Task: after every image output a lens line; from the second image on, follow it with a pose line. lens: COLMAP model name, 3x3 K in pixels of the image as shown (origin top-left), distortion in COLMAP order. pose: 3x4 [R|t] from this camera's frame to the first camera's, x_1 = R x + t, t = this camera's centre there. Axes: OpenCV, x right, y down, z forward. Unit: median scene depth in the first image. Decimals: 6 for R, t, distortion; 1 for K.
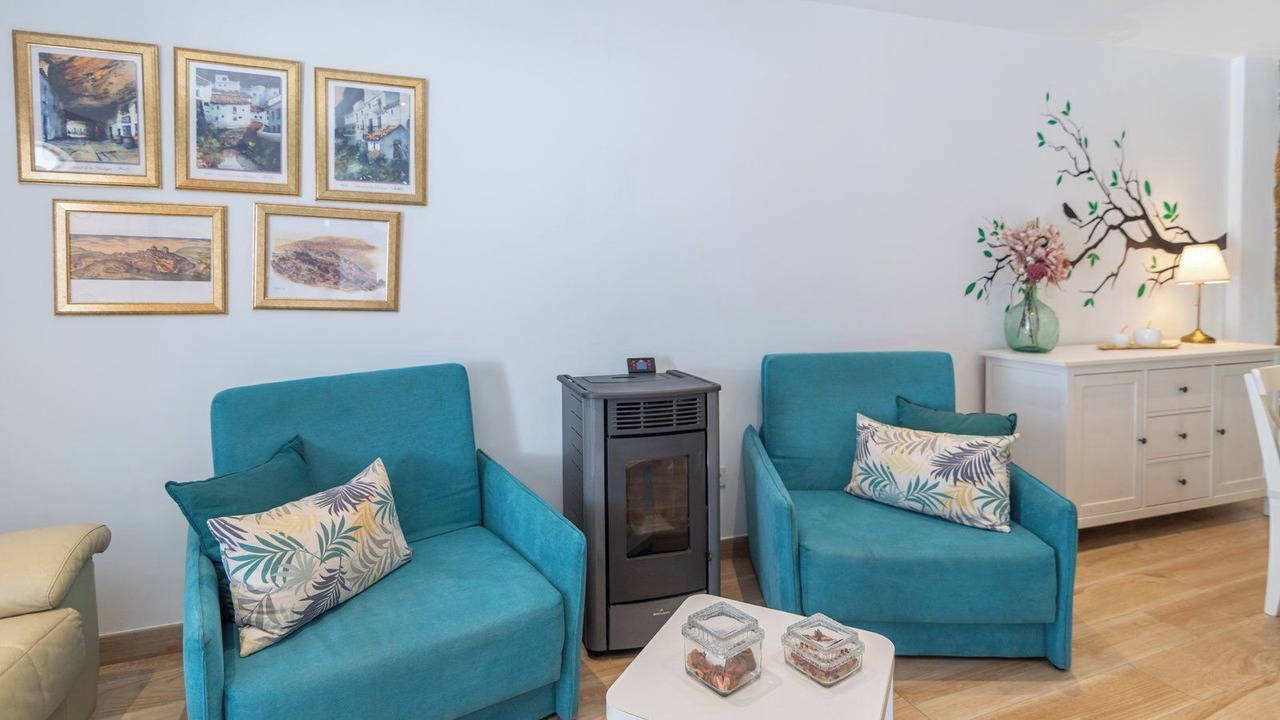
lens RADIAL K [[648.8, 0, 636.0], [0, 648.8, 296.7], [0, 0, 1]] dist [0.012288, -0.001075]
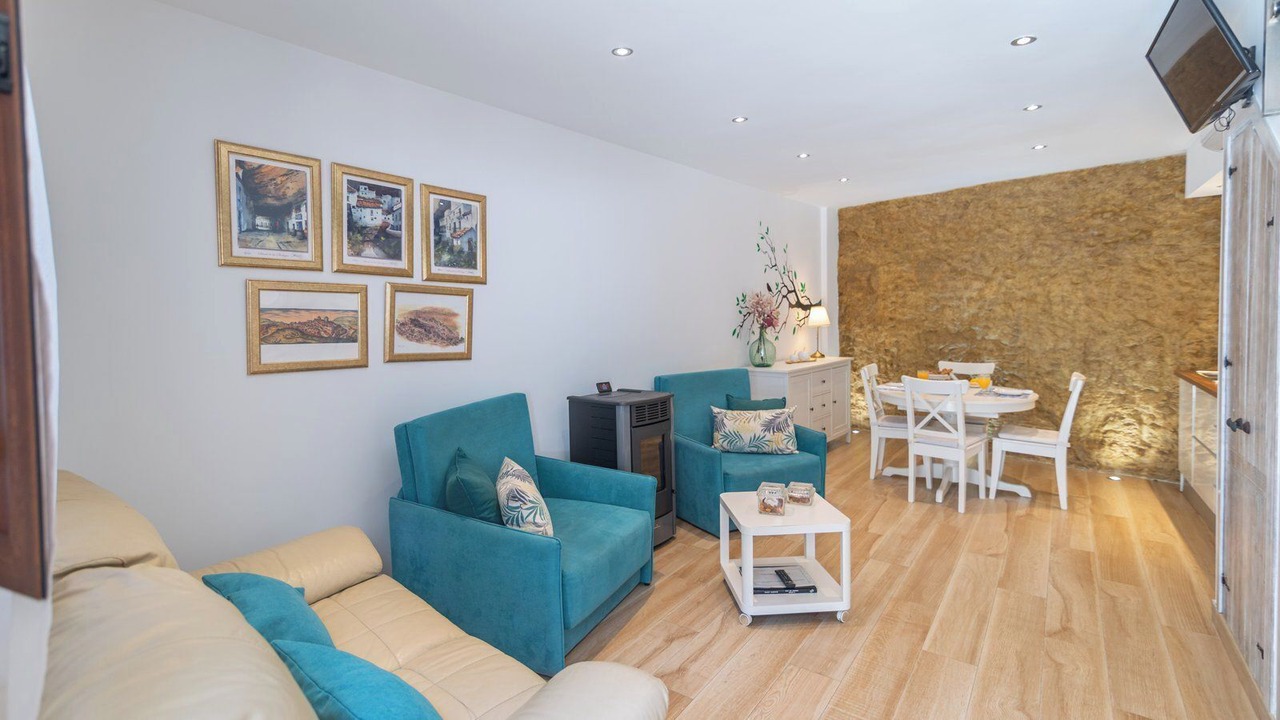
lens RADIAL K [[575.4, 0, 641.5], [0, 575.4, 334.3], [0, 0, 1]] dist [0.009827, -0.000161]
pose [[0.854428, -0.025165, 0.518960, -0.756126], [0.028395, 0.999595, 0.001722, -0.025669], [-0.518793, 0.013264, 0.854797, -0.278482]]
